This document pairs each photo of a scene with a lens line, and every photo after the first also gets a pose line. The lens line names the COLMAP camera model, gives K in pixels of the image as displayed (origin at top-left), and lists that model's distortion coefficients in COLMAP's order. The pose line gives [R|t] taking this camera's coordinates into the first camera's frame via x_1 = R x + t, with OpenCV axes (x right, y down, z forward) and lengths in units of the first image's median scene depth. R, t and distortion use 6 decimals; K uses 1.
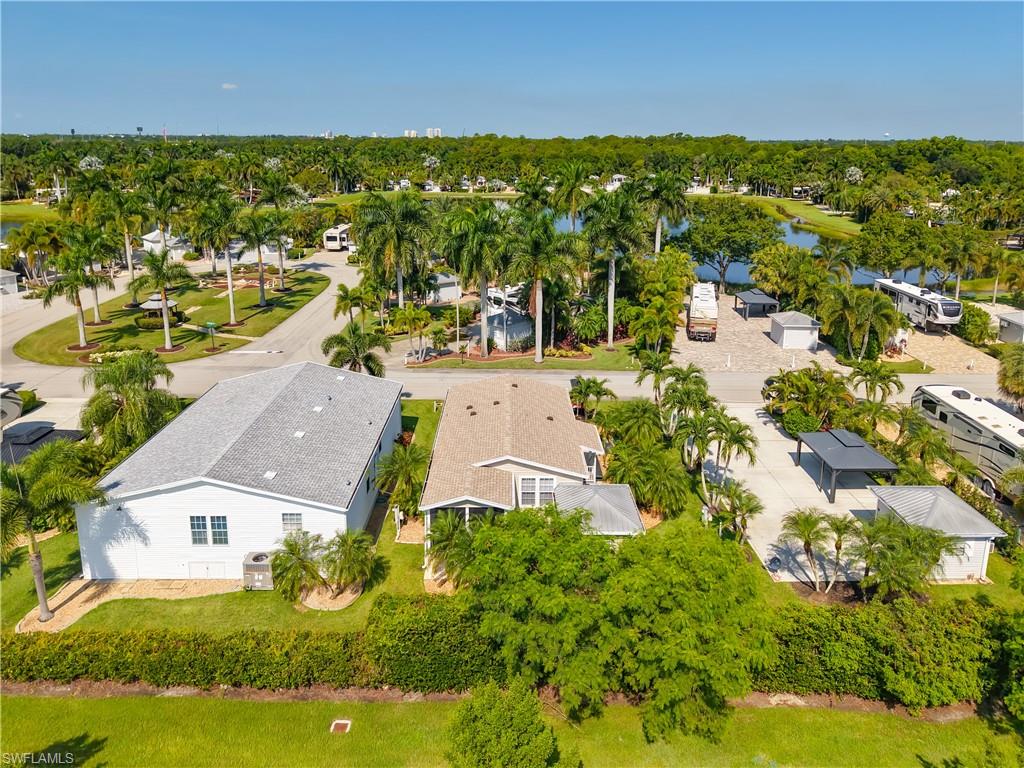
lens RADIAL K [[713.3, 0, 506.2], [0, 713.3, 288.4], [0, 0, 1]] dist [0.066859, -0.100230]
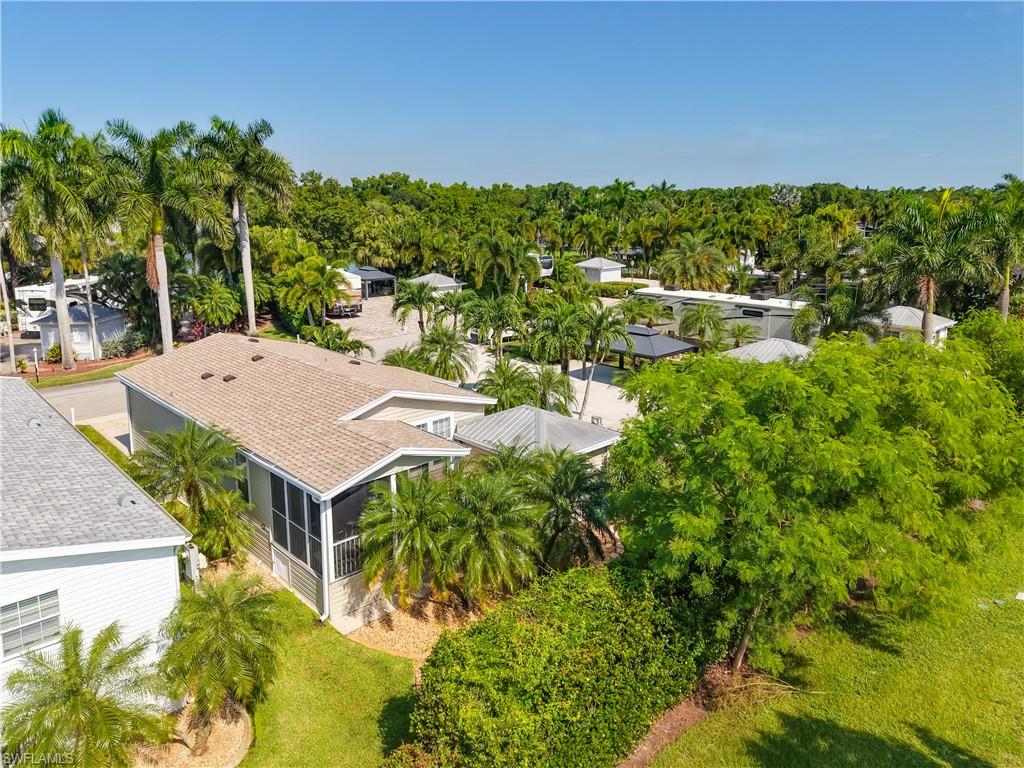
lens RADIAL K [[719.5, 0, 508.9], [0, 719.5, 317.9], [0, 0, 1]] dist [0.003693, 0.001561]
pose [[0.706764, -0.101877, 0.700075, -0.189825], [0.141711, 0.989908, 0.000989, 0.103445], [-0.693111, 0.098509, 0.714068, 0.276696]]
